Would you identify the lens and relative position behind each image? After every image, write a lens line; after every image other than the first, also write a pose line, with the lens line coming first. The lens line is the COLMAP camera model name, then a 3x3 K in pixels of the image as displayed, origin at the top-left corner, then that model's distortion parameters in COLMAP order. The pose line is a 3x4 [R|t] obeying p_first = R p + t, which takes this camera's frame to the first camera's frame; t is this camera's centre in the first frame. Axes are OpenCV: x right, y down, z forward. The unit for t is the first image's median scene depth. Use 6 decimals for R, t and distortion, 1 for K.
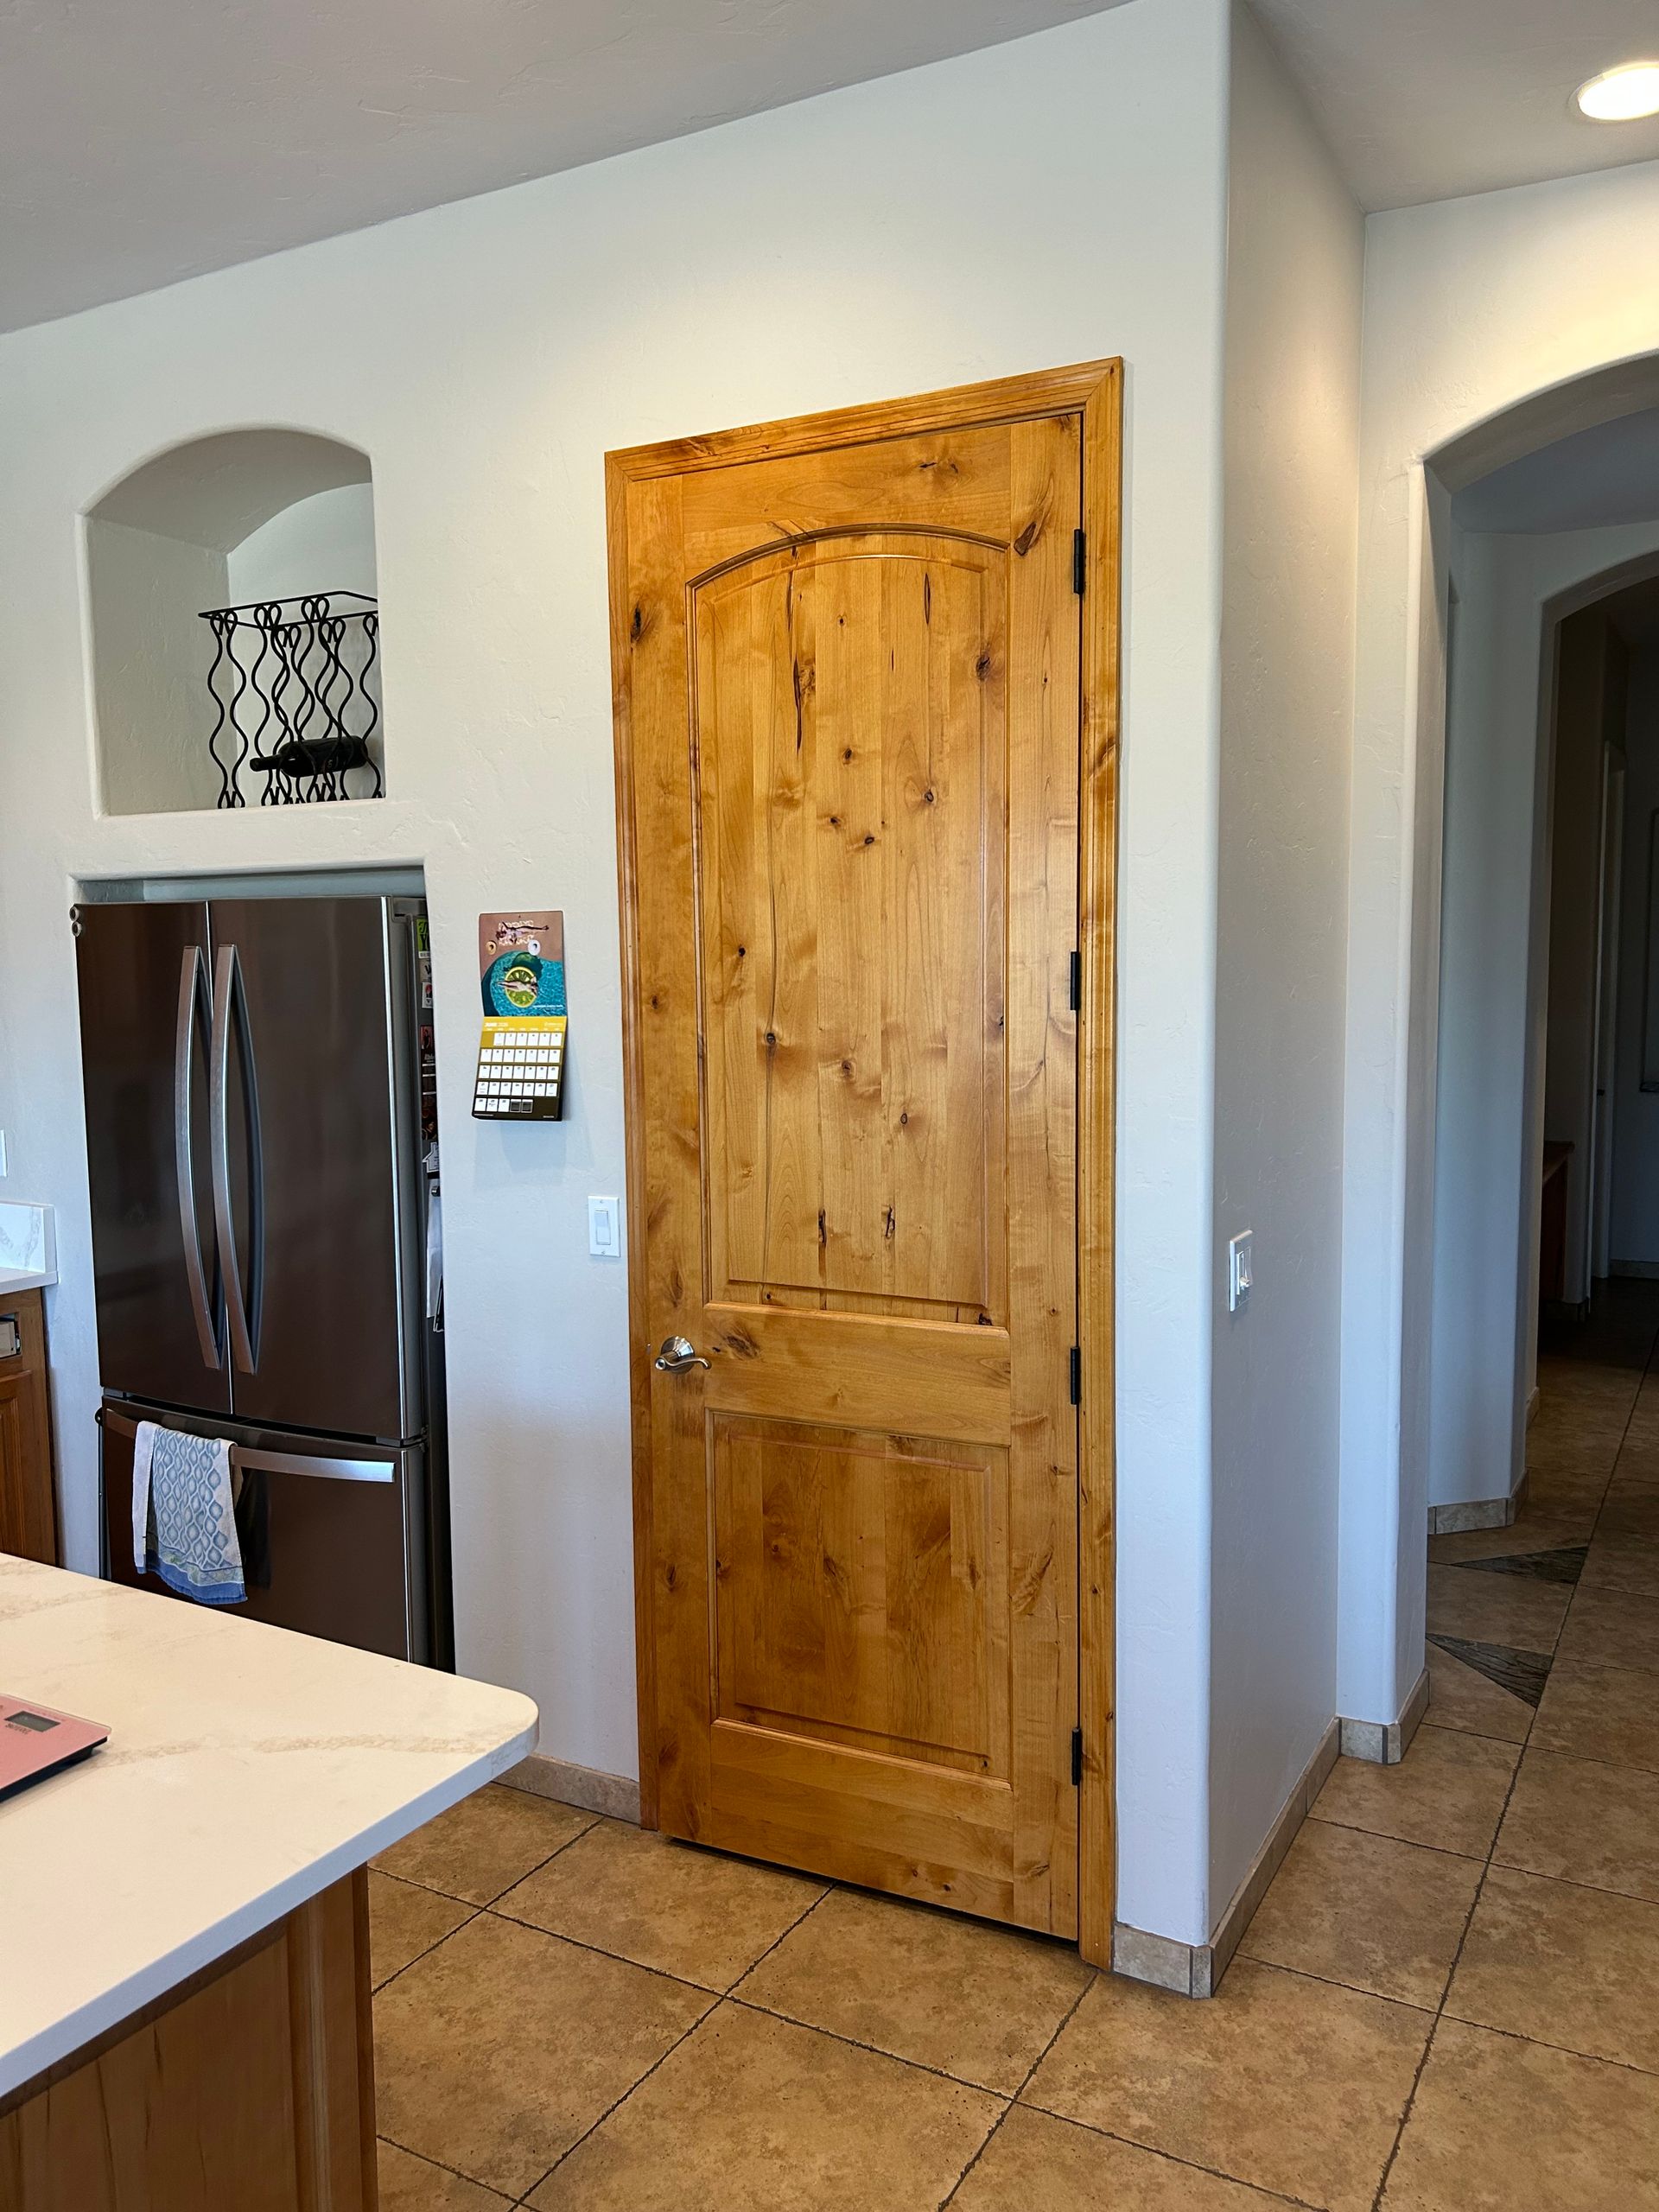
lens RADIAL K [[1623.7, 0, 870.2], [0, 1623.7, 1141.8], [0, 0, 1]] dist [0.008122, 0.002105]
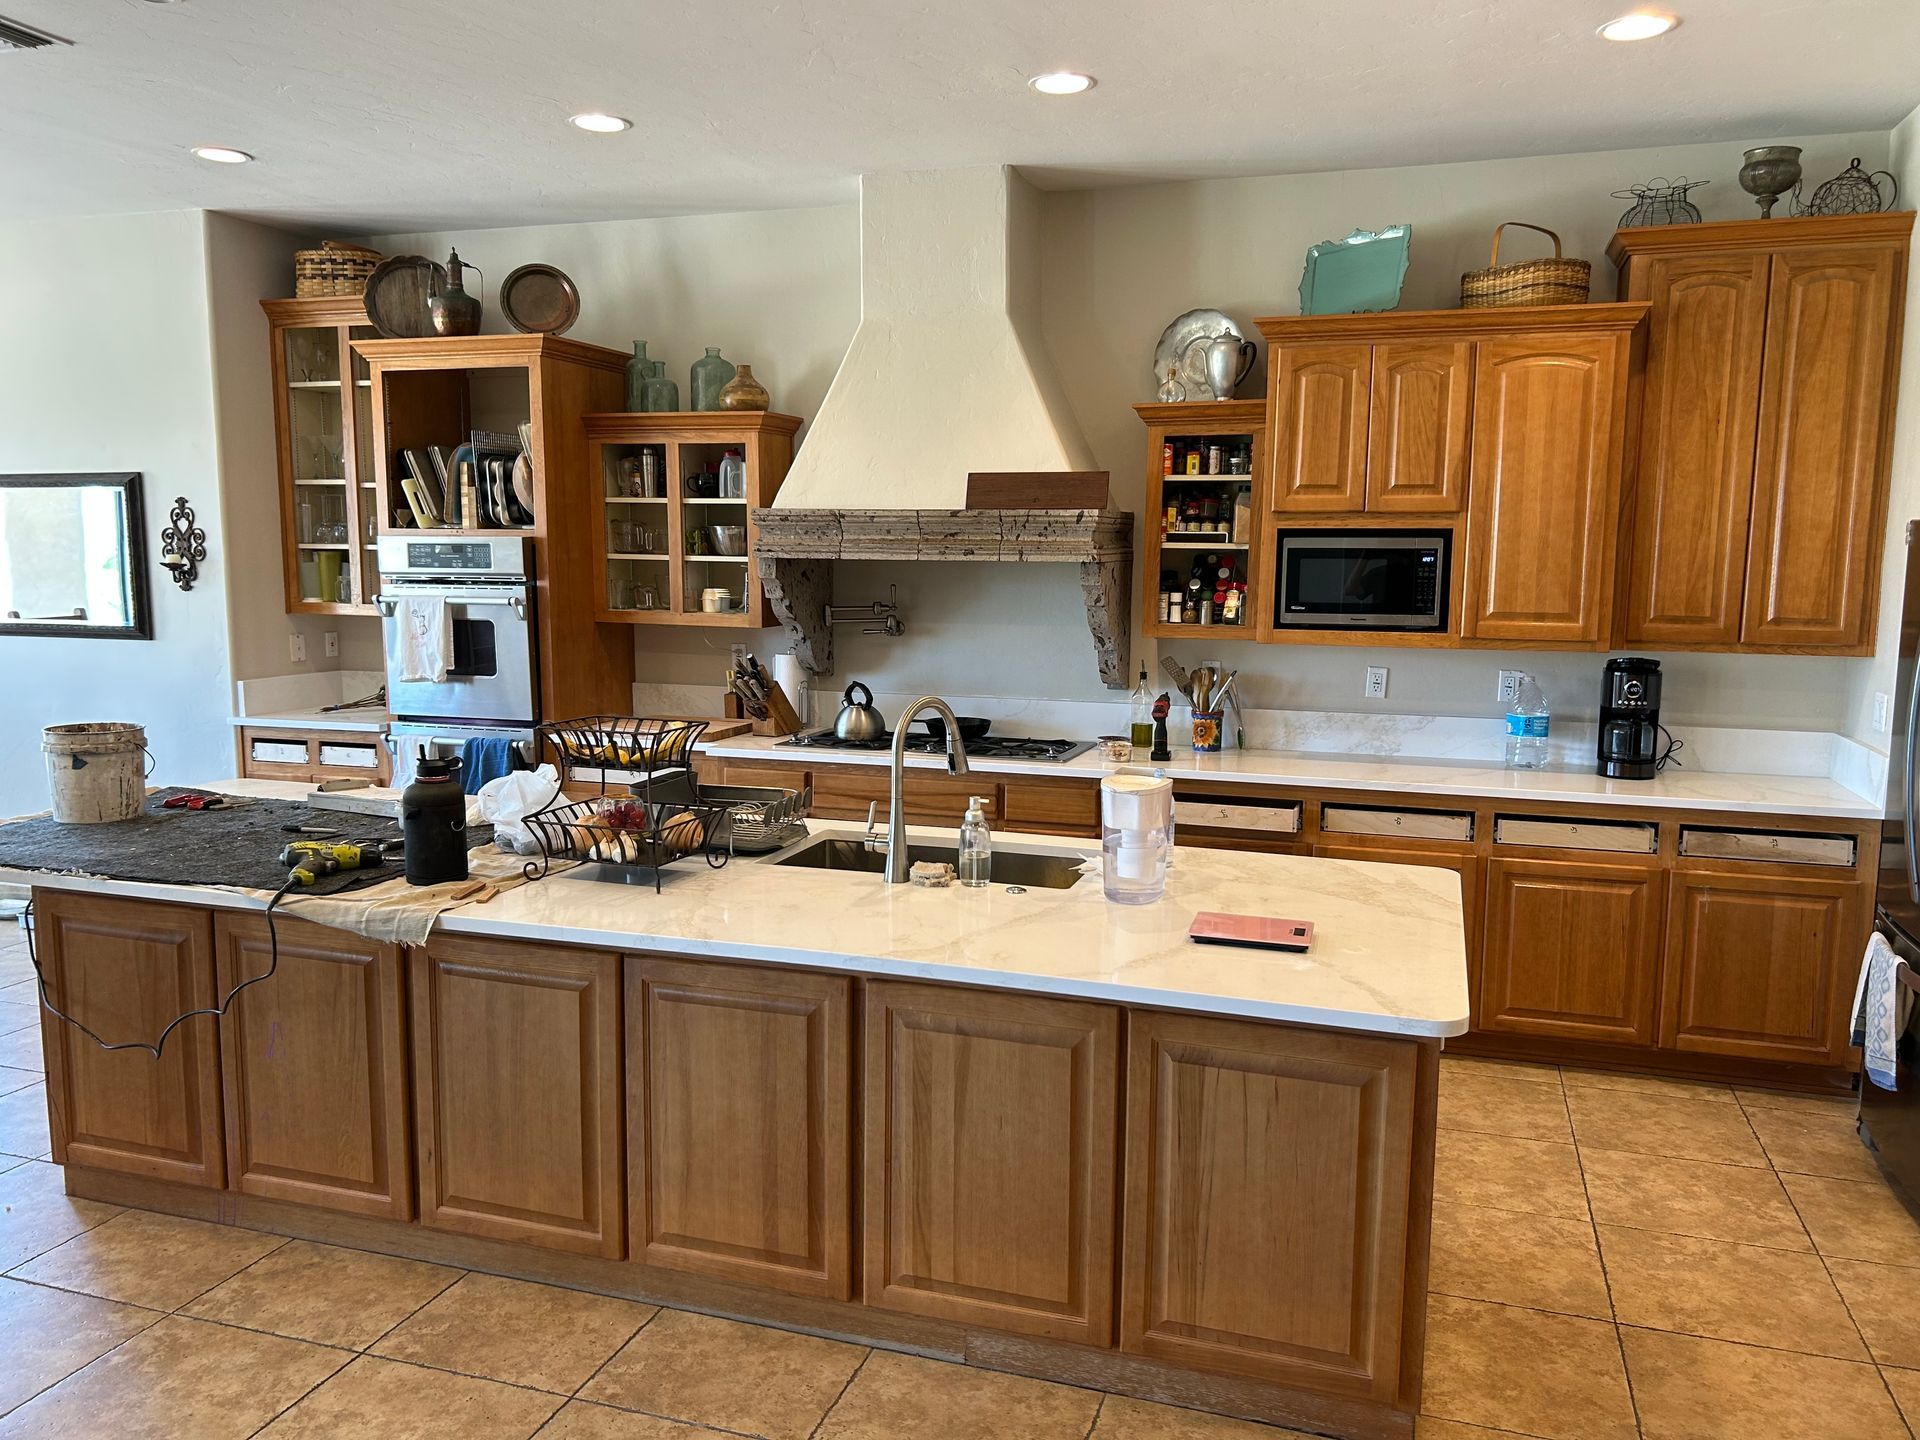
lens RADIAL K [[1454.6, 0, 960.0], [0, 1454.6, 720.0], [0, 0, 1]] dist [0.023216, -0.019734]
pose [[0.170407, 0.118709, -0.978197, 0.606118], [-0.112155, 0.988602, 0.100433, -0.030210], [0.978970, 0.092596, 0.181778, 0.088675]]
